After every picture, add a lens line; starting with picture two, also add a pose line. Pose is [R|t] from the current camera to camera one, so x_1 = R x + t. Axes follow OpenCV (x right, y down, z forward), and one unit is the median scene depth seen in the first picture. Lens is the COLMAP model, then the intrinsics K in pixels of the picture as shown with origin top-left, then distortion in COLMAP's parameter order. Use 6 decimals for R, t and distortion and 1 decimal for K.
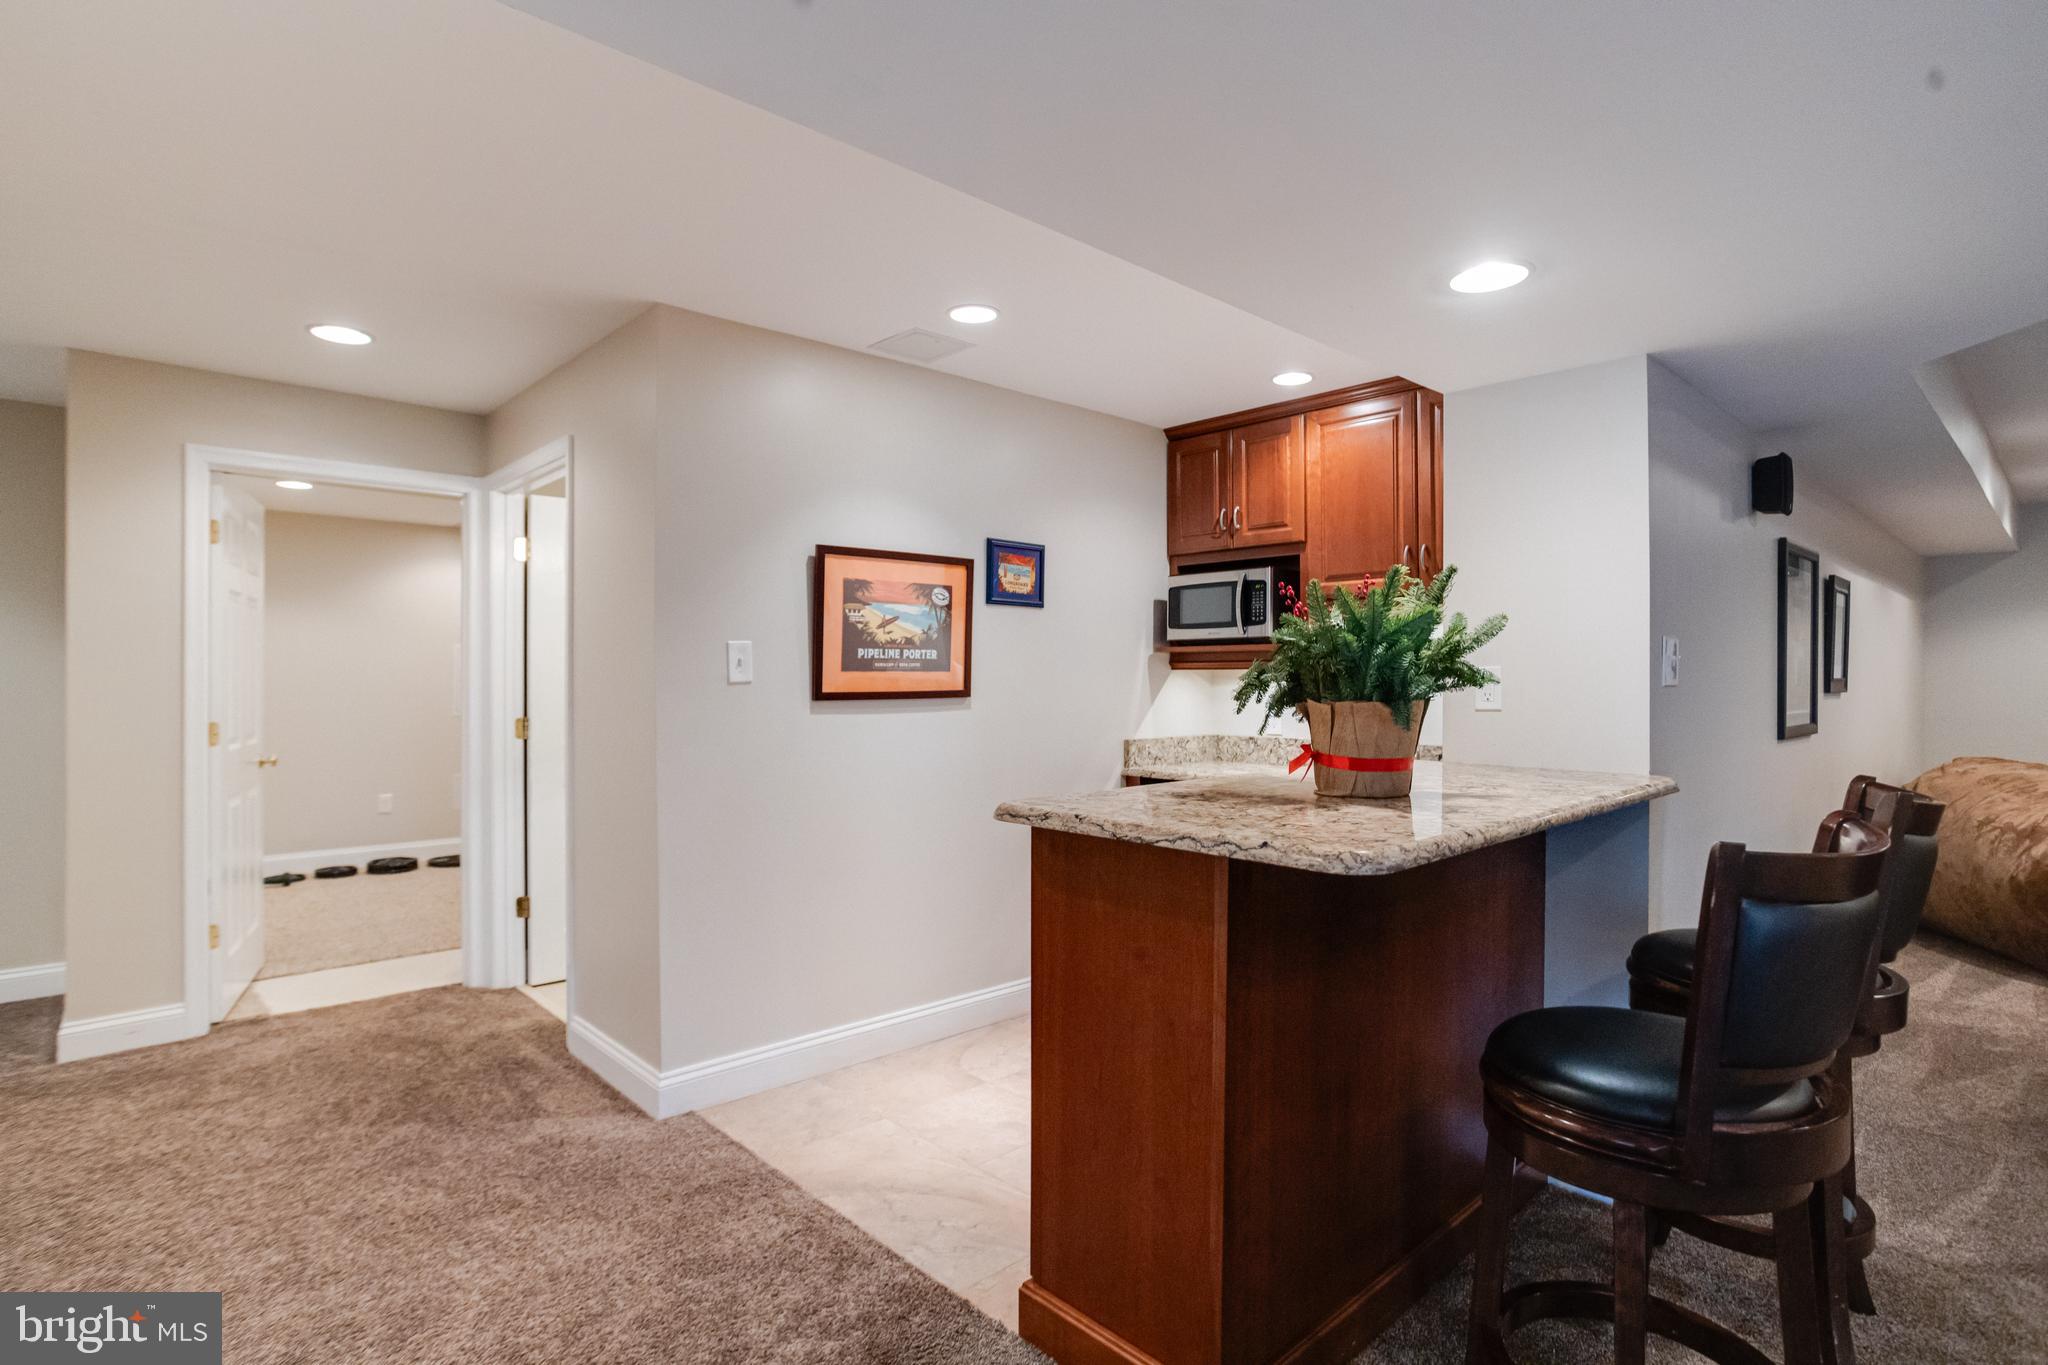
lens RADIAL K [[1033.3, 0, 1012.4], [0, 1033.3, 683.6], [0, 0, 1]] dist [-0.035574, 0.011427]
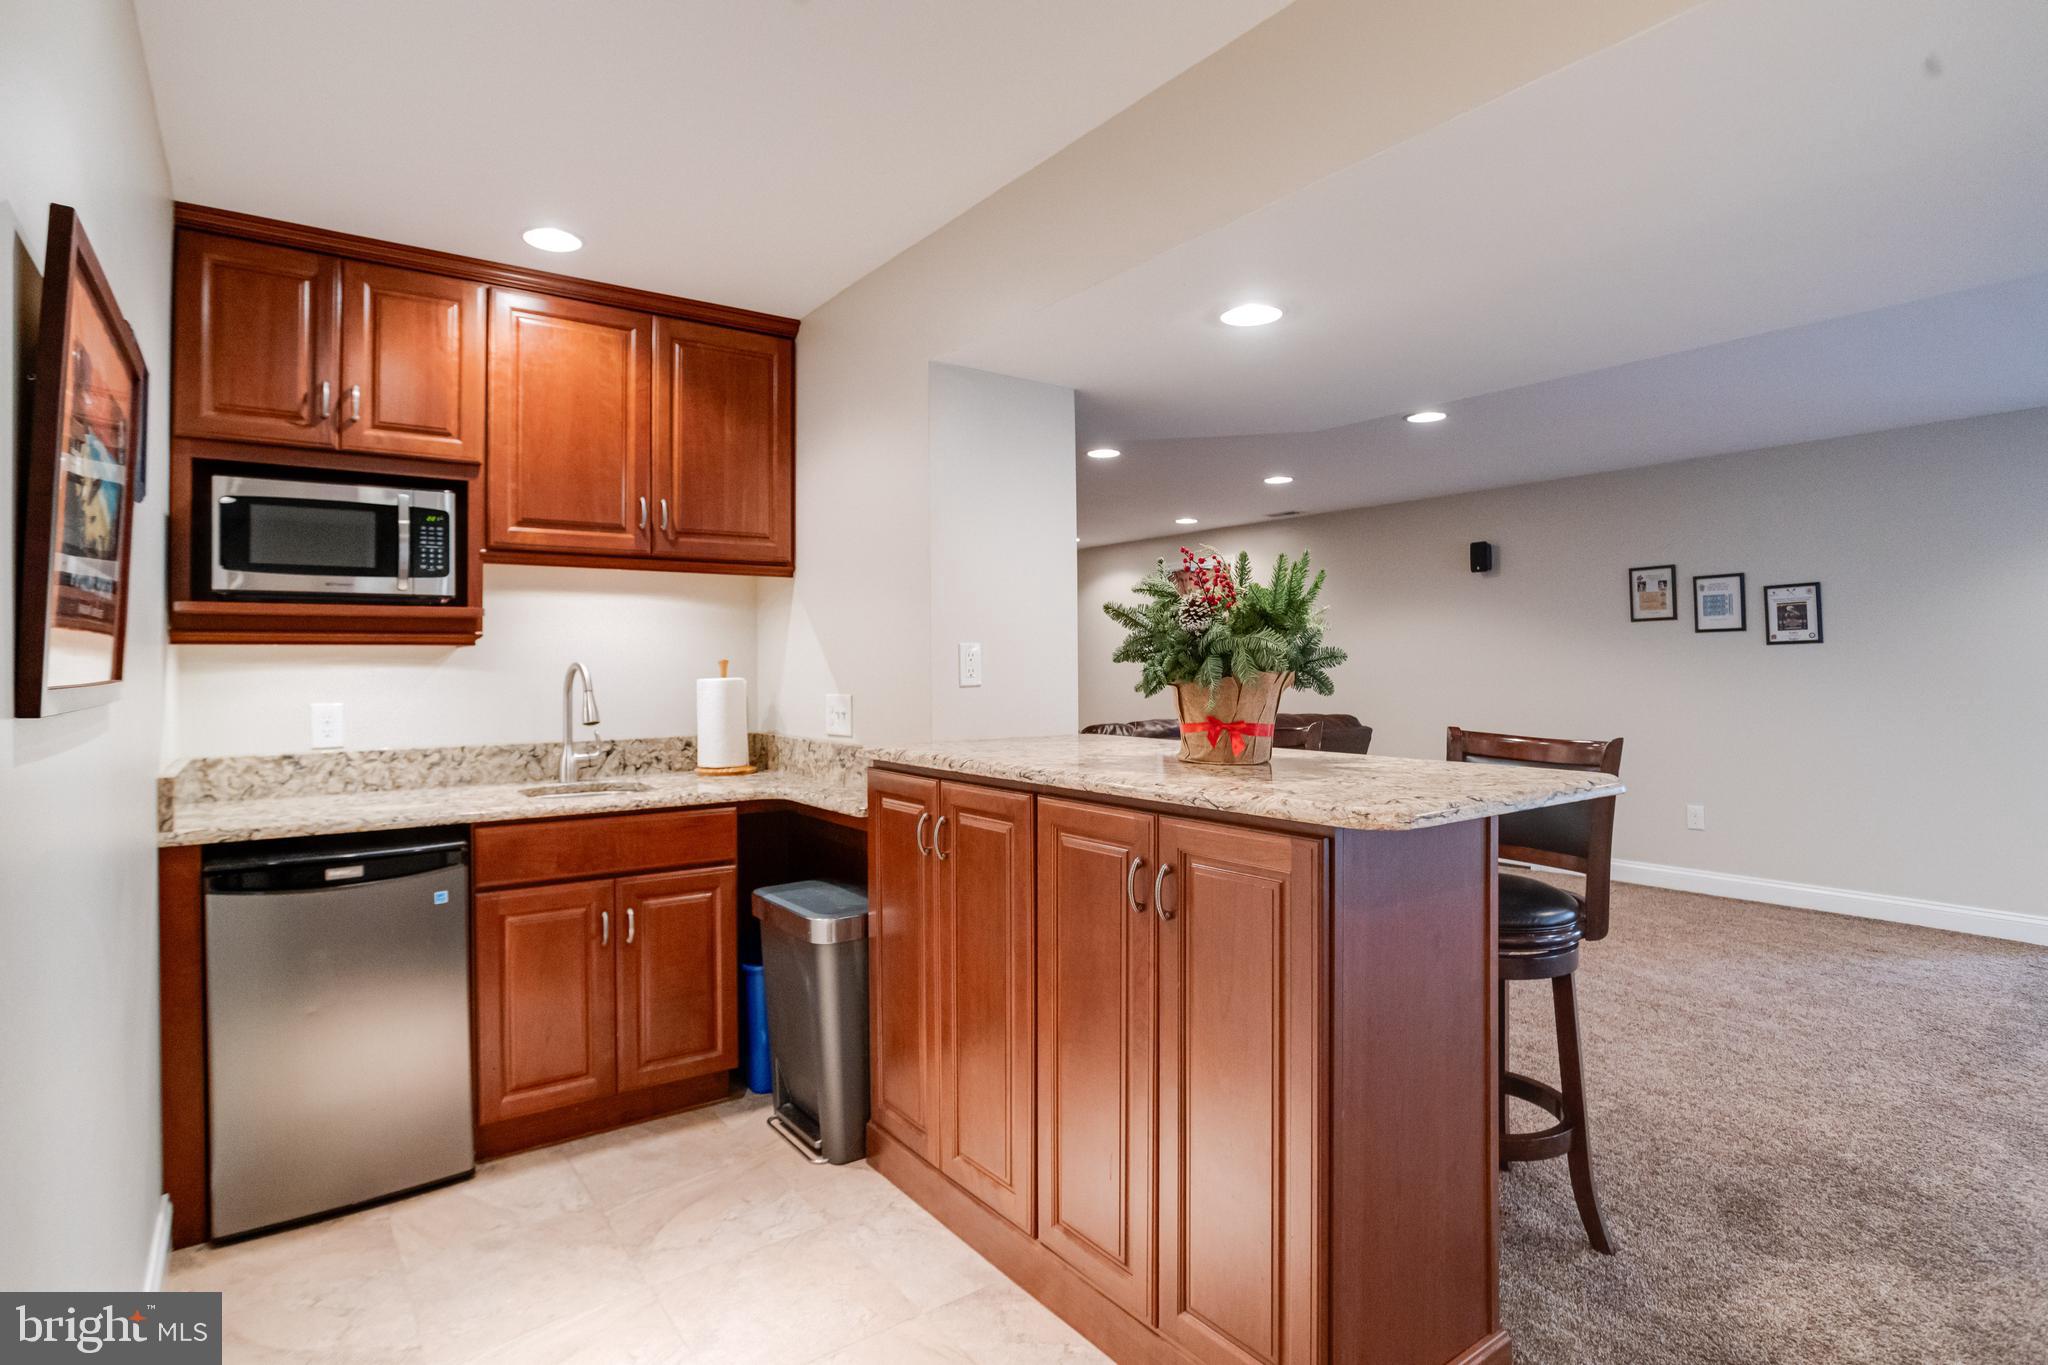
lens RADIAL K [[1033.3, 0, 1011.6], [0, 1033.3, 650.4], [0, 0, 1]] dist [-0.035574, 0.011427]
pose [[0.122498, 0.012711, 0.992387, -0.384161], [0.013521, 0.999804, -0.014475, 0.004510], [-0.992377, 0.015192, 0.122302, 0.587585]]
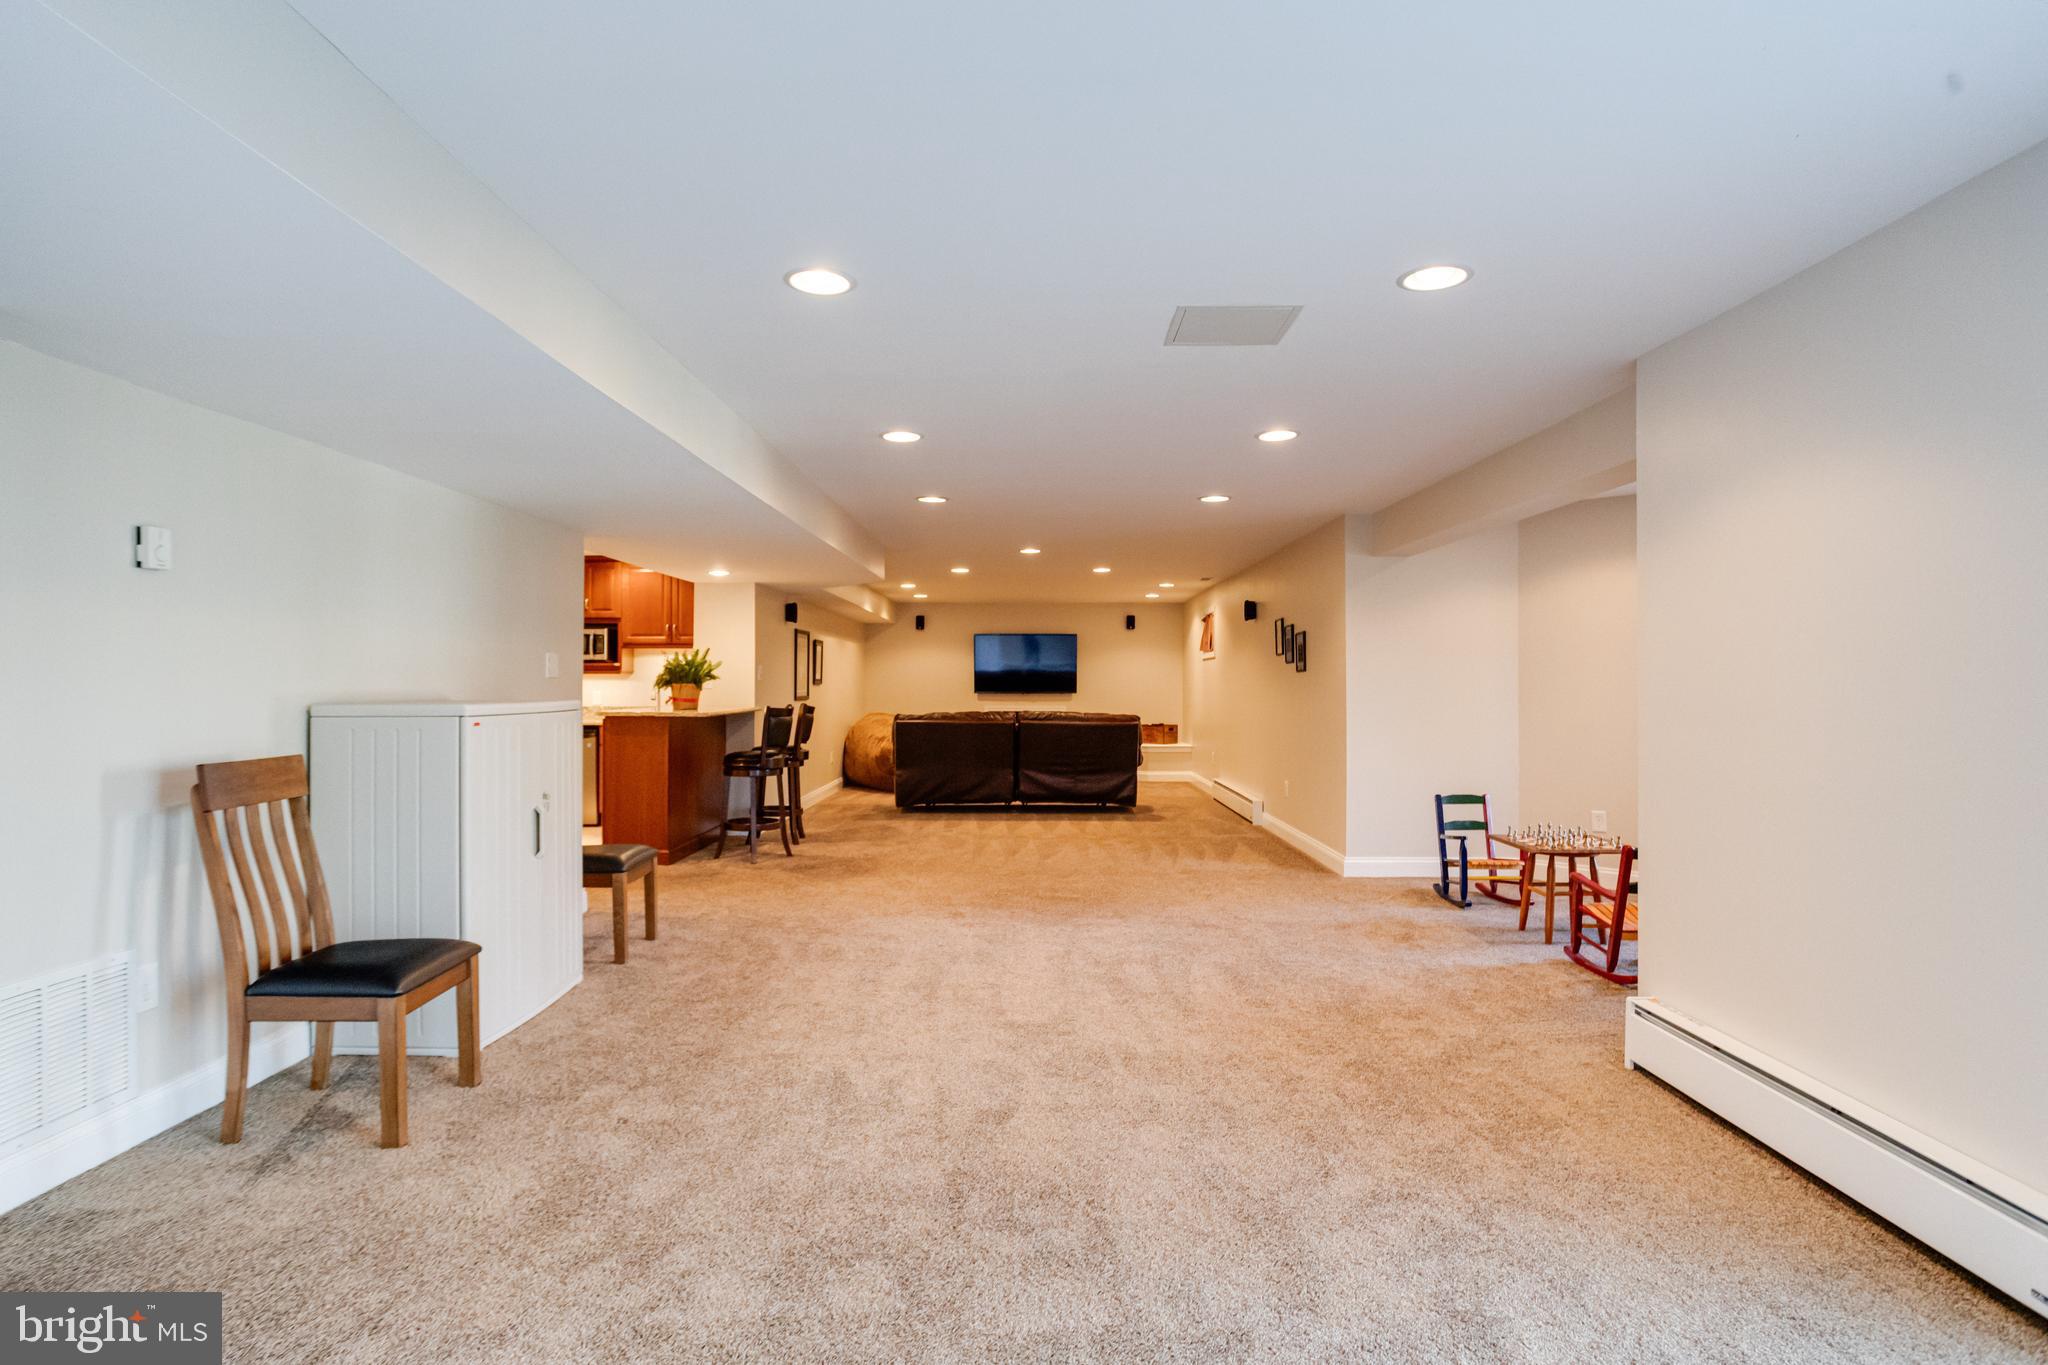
lens RADIAL K [[1033.3, 0, 1007.7], [0, 1033.3, 671.0], [0, 0, 1]] dist [-0.035574, 0.011427]
pose [[0.693207, 0.007105, 0.720704, -0.805258], [0.003431, 0.999908, -0.013158, 0.012811], [-0.720731, 0.011594, 0.693118, -1.262566]]
